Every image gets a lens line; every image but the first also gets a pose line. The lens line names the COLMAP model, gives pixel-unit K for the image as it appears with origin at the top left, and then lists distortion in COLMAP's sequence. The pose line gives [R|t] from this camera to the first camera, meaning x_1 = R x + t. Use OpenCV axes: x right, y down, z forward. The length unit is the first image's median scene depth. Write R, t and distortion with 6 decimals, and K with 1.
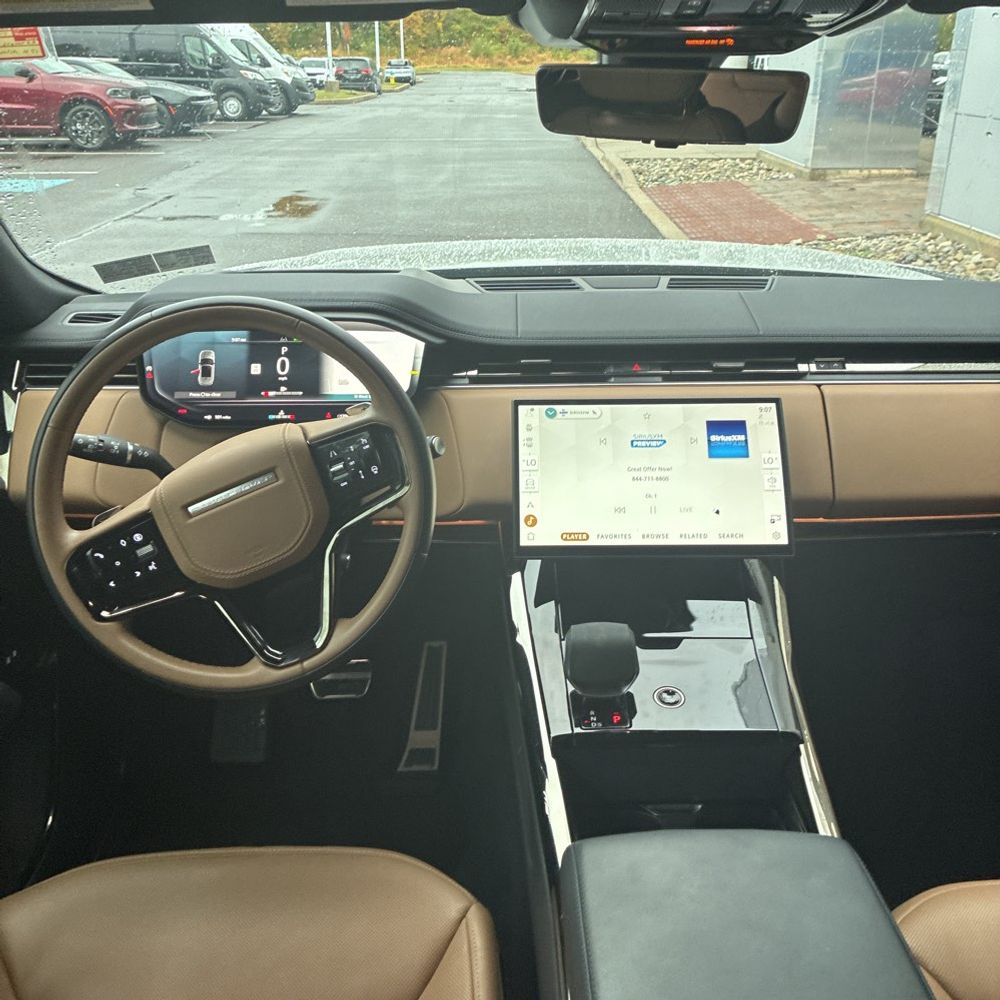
lens RADIAL K [[999.8, 0, 498.5], [0, 999.8, 480.8], [0, 0, 1]] dist [0.041817, -0.033361]
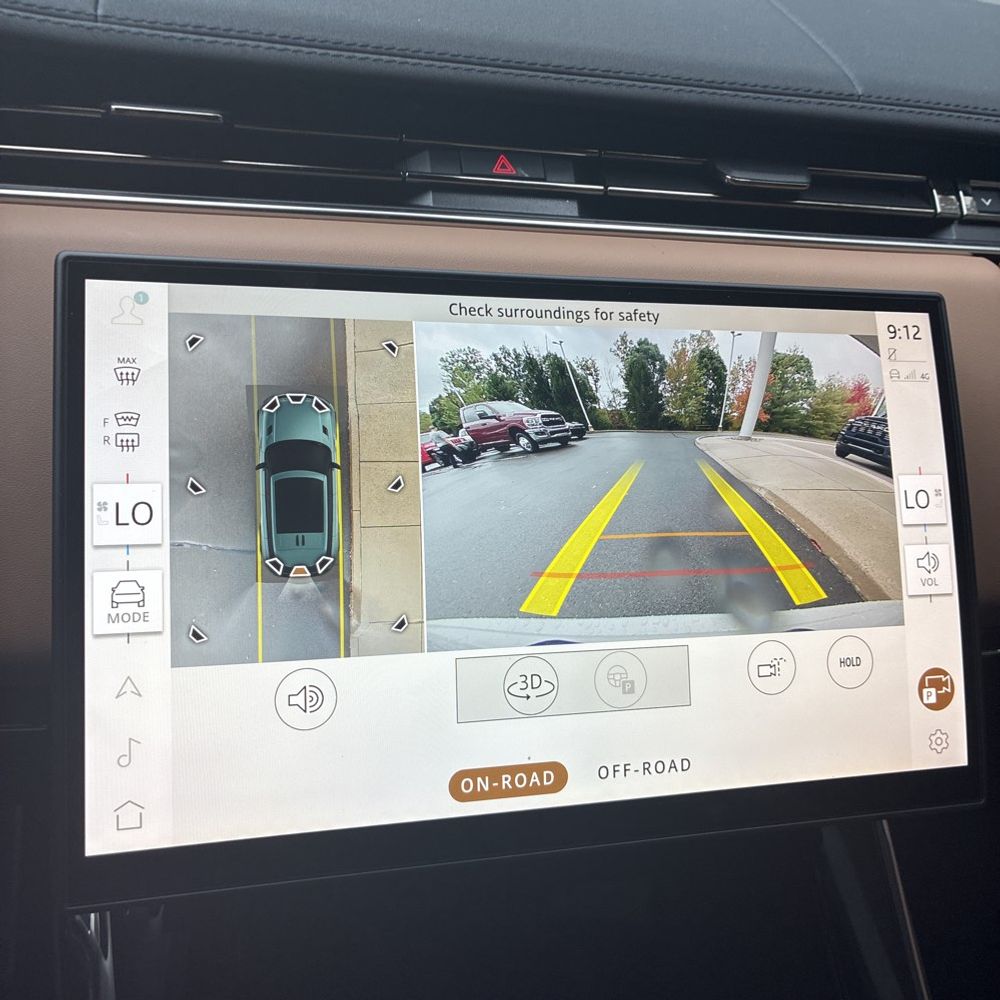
lens RADIAL K [[999.8, 0, 498.5], [0, 999.8, 480.8], [0, 0, 1]] dist [0.041817, -0.033361]
pose [[0.956578, -0.007200, 0.291388, 0.046111], [-0.046822, 0.982917, 0.177996, -0.075174], [-0.287692, -0.183910, 0.939899, 0.718628]]
